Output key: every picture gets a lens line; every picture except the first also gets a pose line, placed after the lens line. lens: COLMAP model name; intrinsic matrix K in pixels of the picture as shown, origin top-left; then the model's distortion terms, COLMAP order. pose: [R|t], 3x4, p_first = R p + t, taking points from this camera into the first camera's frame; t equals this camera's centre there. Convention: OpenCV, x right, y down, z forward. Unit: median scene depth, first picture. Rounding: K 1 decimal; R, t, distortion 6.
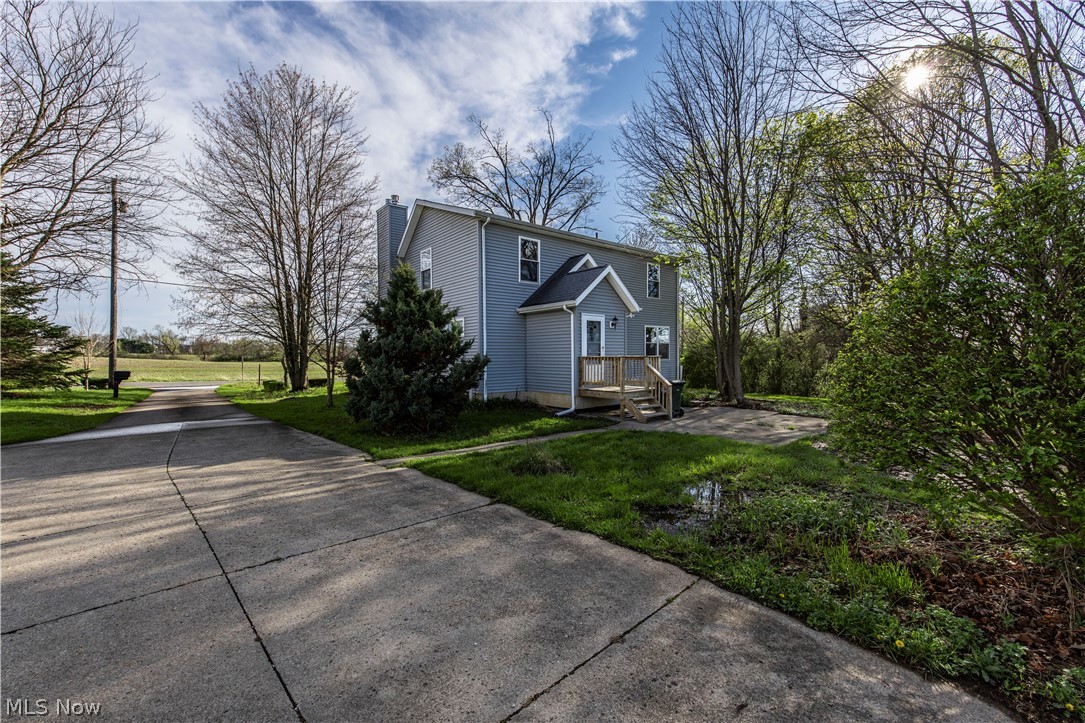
lens RADIAL K [[467.2, 0, 545.6], [0, 467.2, 365.1], [0, 0, 1]] dist [0.001054, -0.000029]
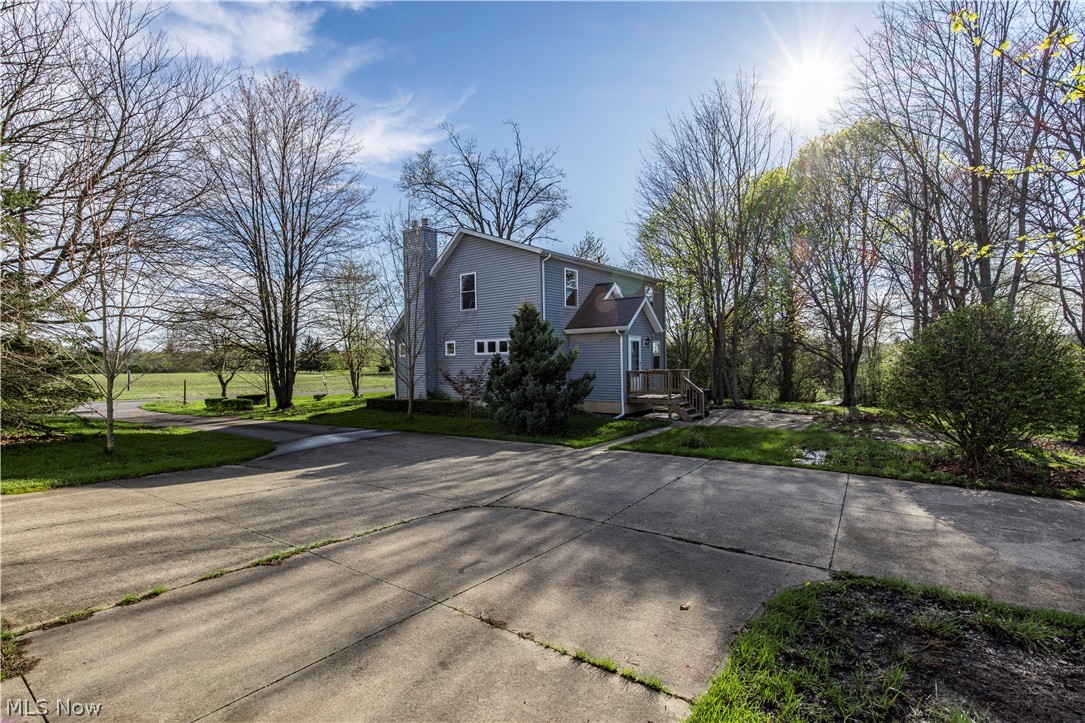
lens RADIAL K [[531.8, 0, 541.4], [0, 531.8, 358.0], [0, 0, 1]] dist [-0.000884, -0.000043]
pose [[0.978938, -0.007303, 0.204026, -0.369181], [0.011365, 0.999760, -0.018743, -0.024192], [-0.203840, 0.020667, 0.978786, -0.274997]]
